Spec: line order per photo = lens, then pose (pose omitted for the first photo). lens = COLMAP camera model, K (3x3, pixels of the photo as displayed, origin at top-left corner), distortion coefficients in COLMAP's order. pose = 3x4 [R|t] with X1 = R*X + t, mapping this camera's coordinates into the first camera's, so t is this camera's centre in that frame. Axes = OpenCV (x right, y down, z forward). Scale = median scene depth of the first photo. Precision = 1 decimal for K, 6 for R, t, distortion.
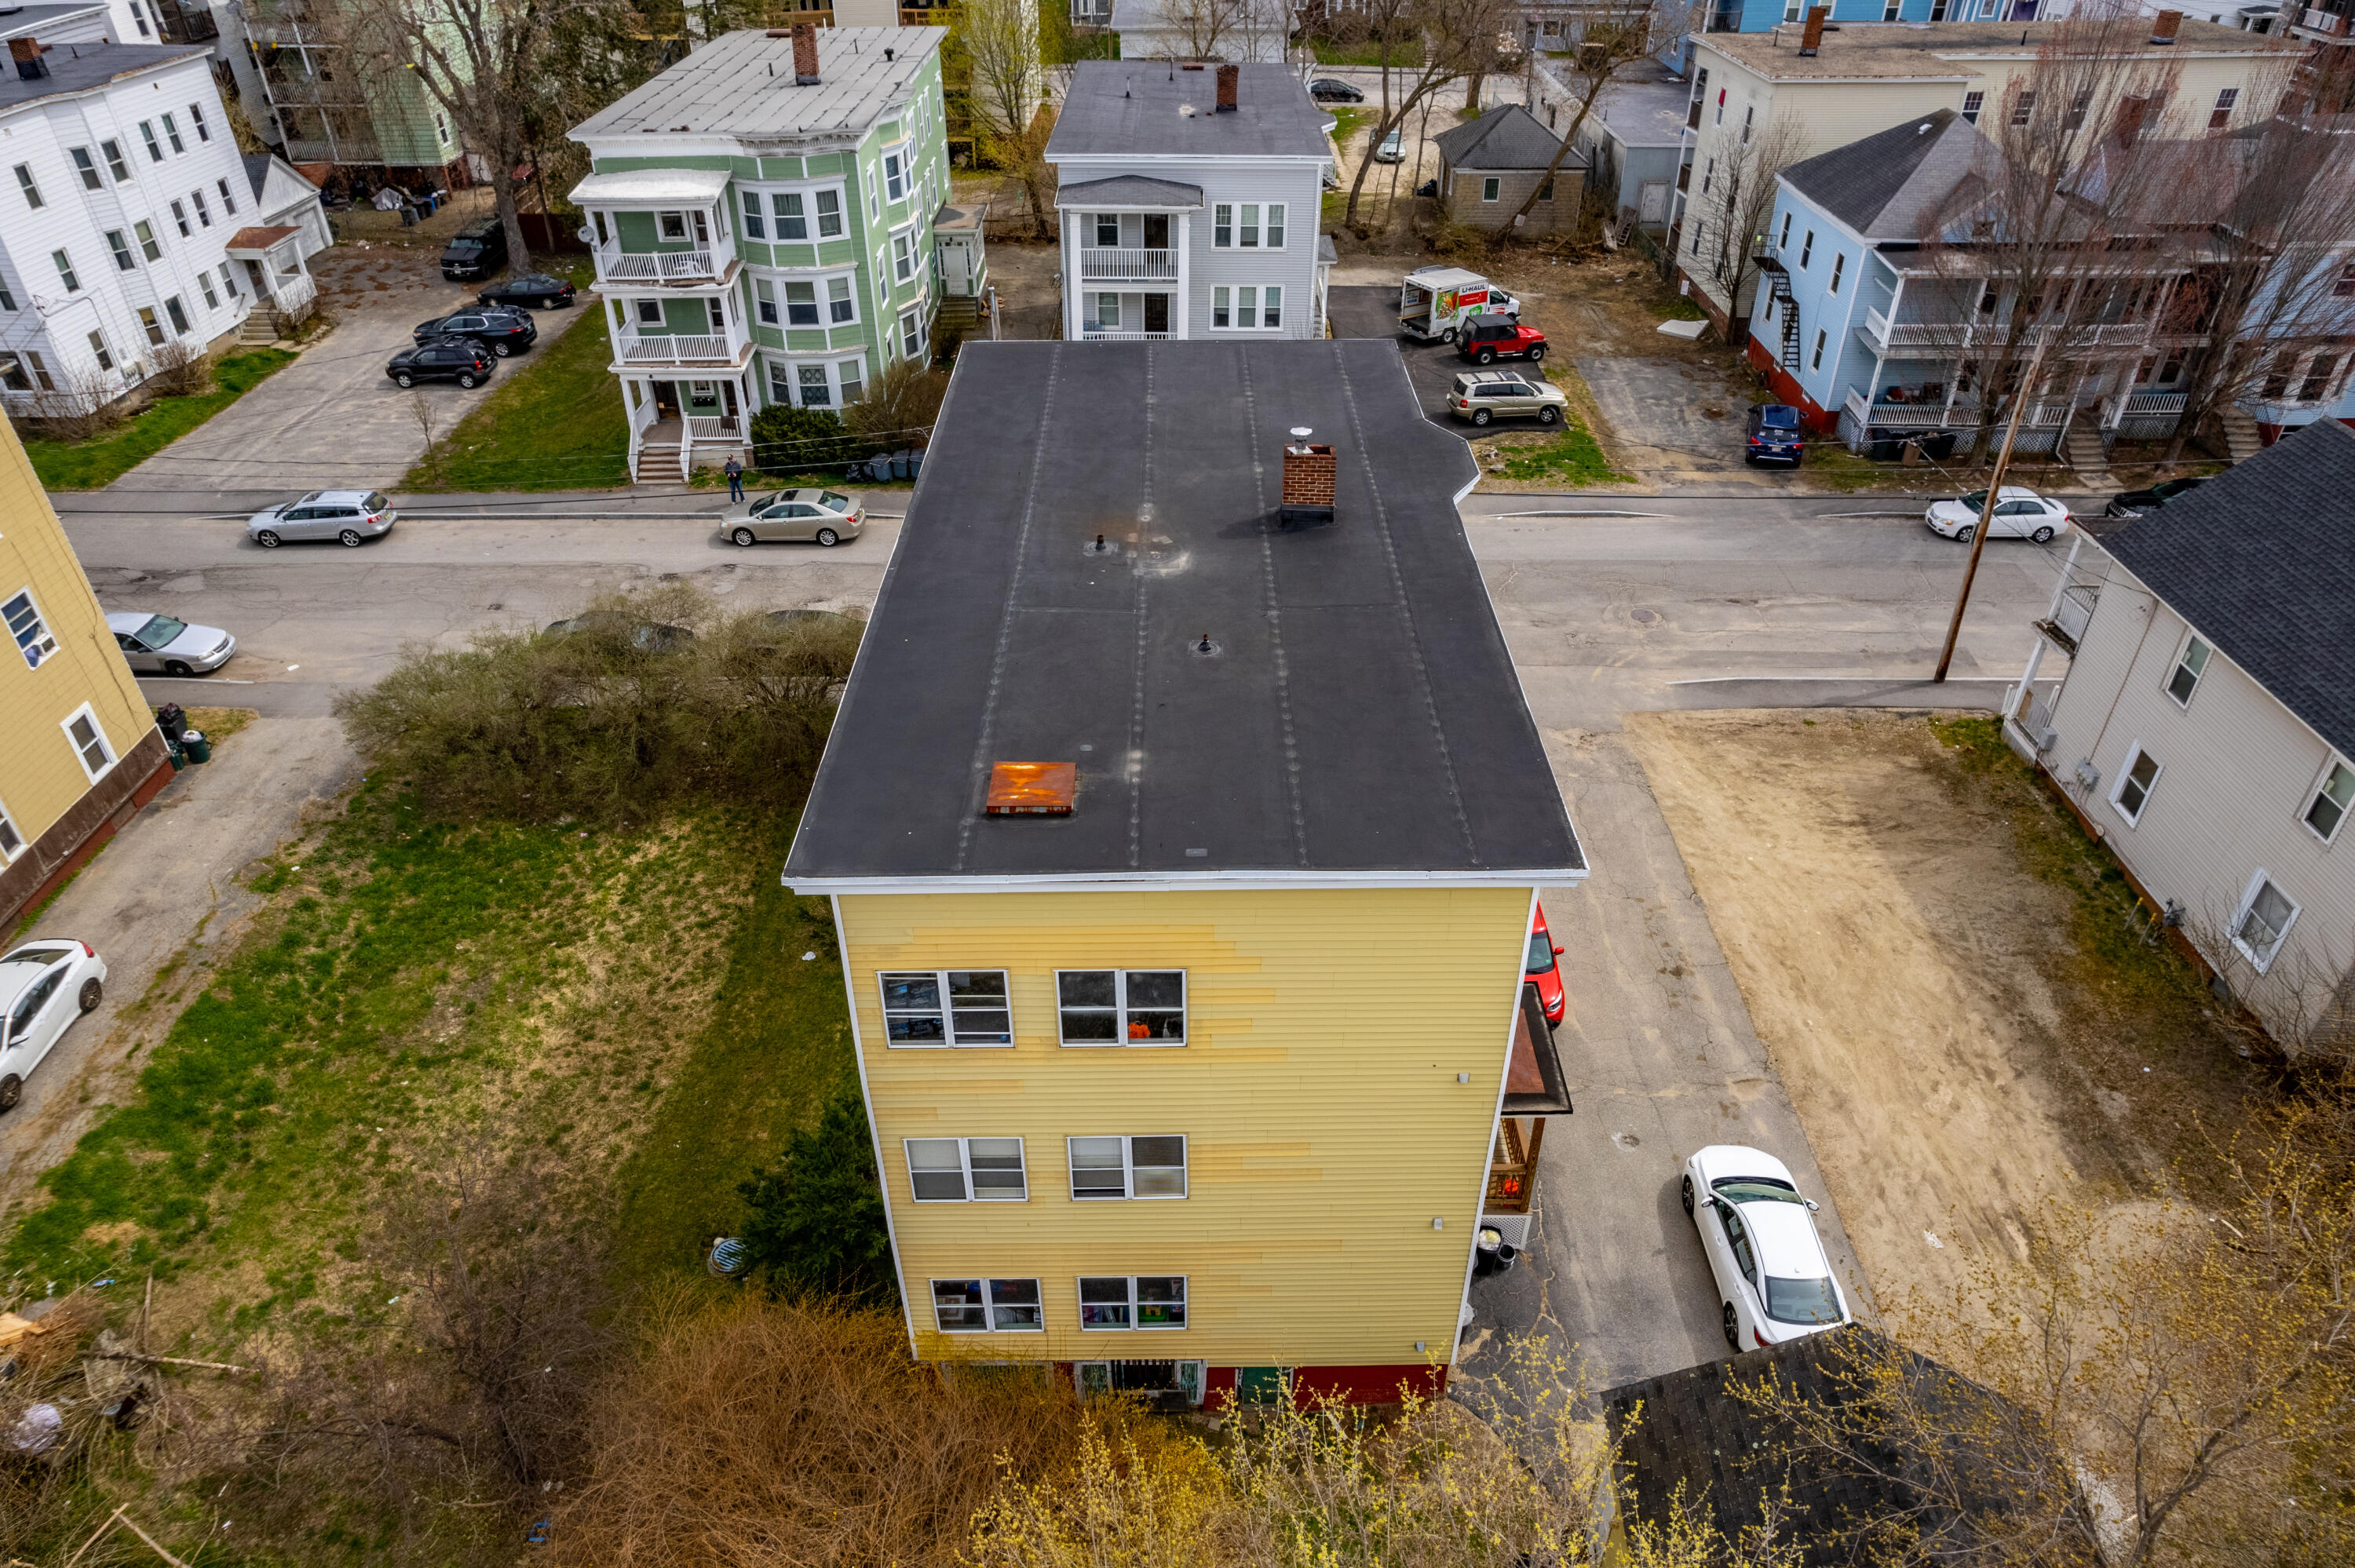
lens RADIAL K [[1511.3, 0, 1176.0], [0, 1511.3, 800.9], [0, 0, 1]] dist [-0.080276, 0.073410]
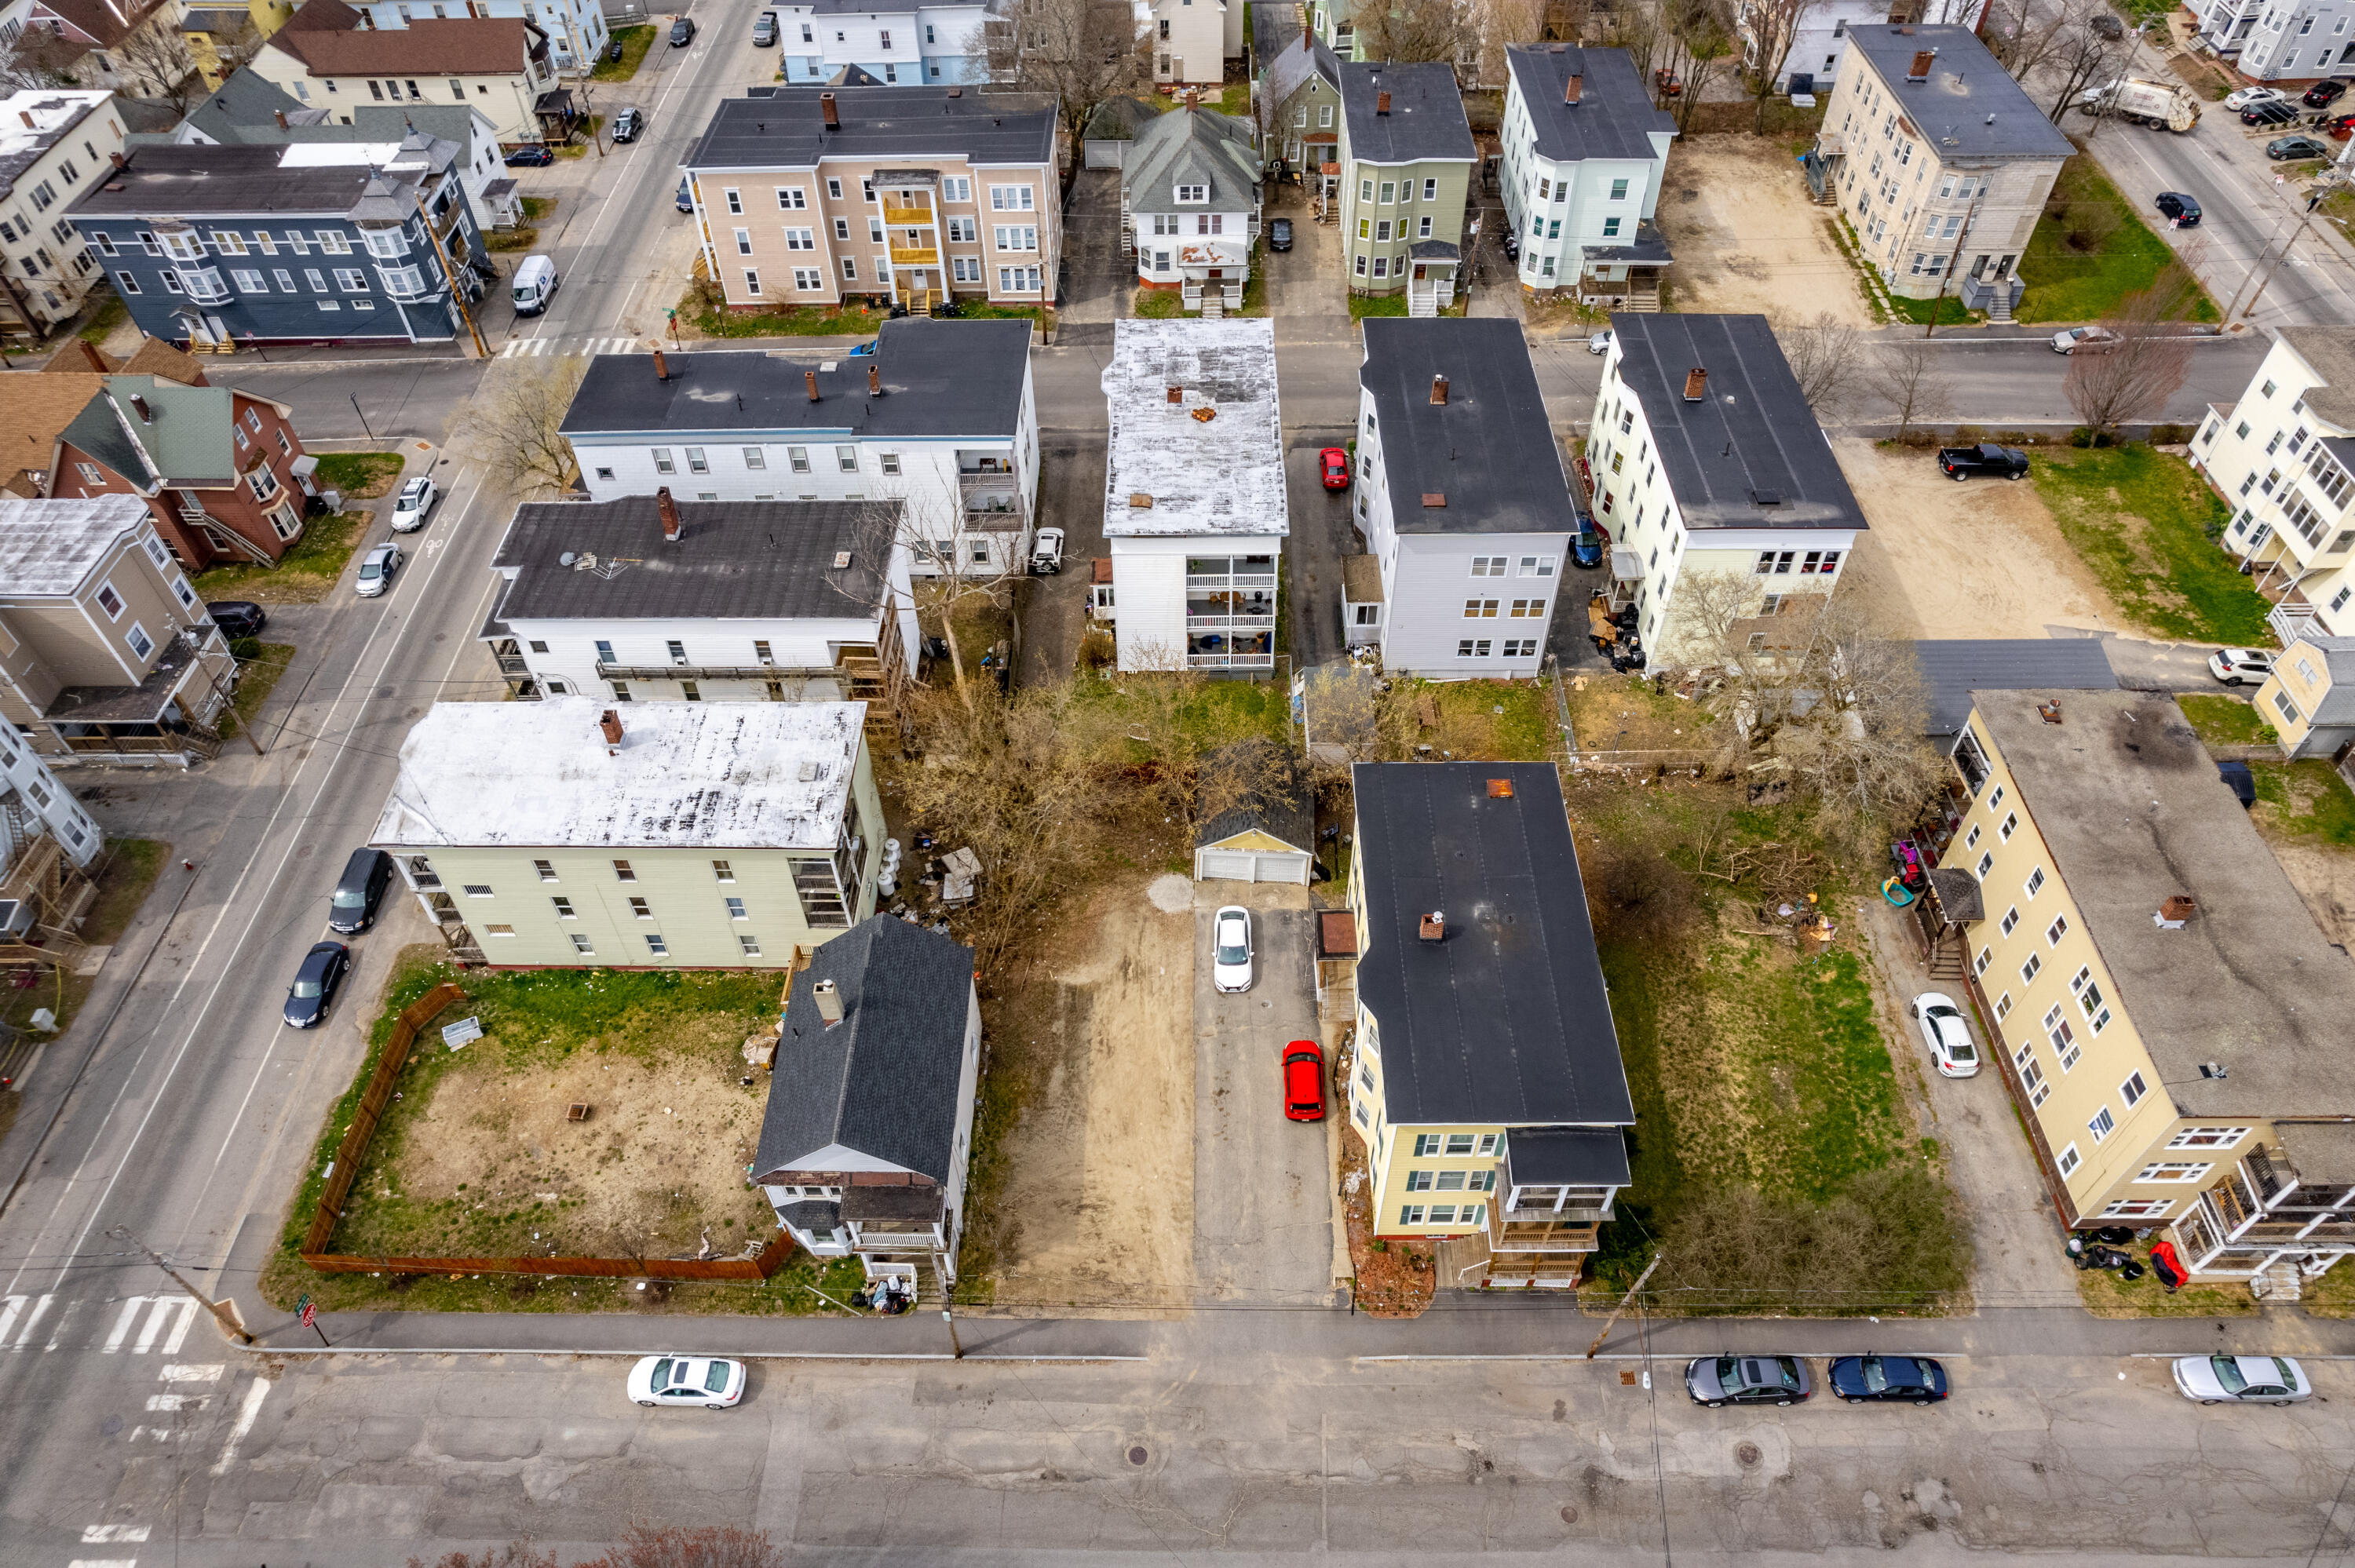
lens RADIAL K [[1511.3, 0, 1178.4], [0, 1511.3, 796.8], [0, 0, 1]] dist [-0.080276, 0.073410]
pose [[-0.999838, 0.006401, 0.016839, 0.232962], [0.017451, 0.112206, 0.993532, -1.363879], [0.004470, 0.993664, -0.112300, 0.536141]]
